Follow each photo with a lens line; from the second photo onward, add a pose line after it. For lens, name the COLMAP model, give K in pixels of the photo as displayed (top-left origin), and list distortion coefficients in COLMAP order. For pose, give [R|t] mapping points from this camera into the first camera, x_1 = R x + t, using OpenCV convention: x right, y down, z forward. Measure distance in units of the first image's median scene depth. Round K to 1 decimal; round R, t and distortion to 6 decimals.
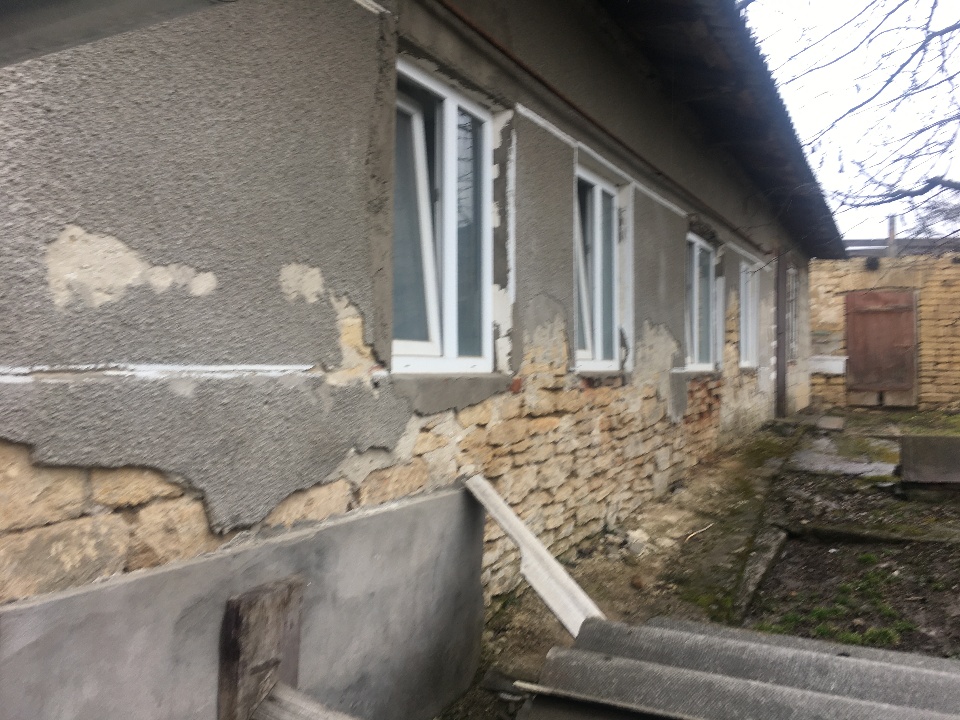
lens RADIAL K [[808.7, 0, 485.2], [0, 808.7, 357.5], [0, 0, 1]] dist [0.062447, -0.083689]
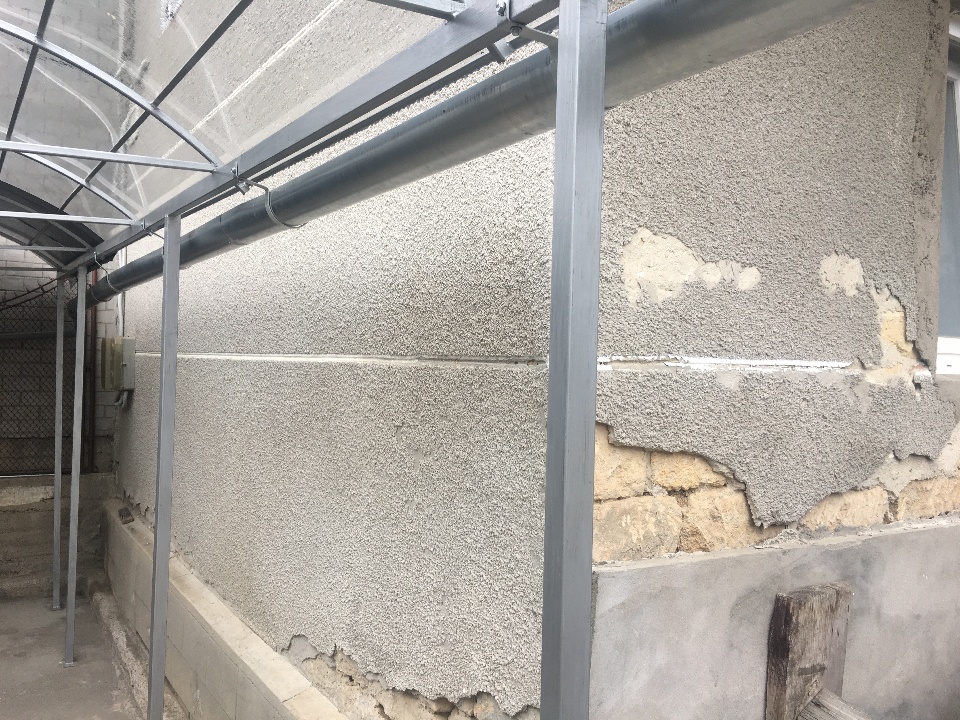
lens RADIAL K [[808.7, 0, 479.6], [0, 808.7, 359.8], [0, 0, 1]] dist [0.062447, -0.083689]
pose [[0.859522, 0.023994, -0.510535, -0.117208], [-0.020820, 0.999712, 0.011931, 0.005170], [0.510675, 0.000375, 0.859774, -0.039250]]
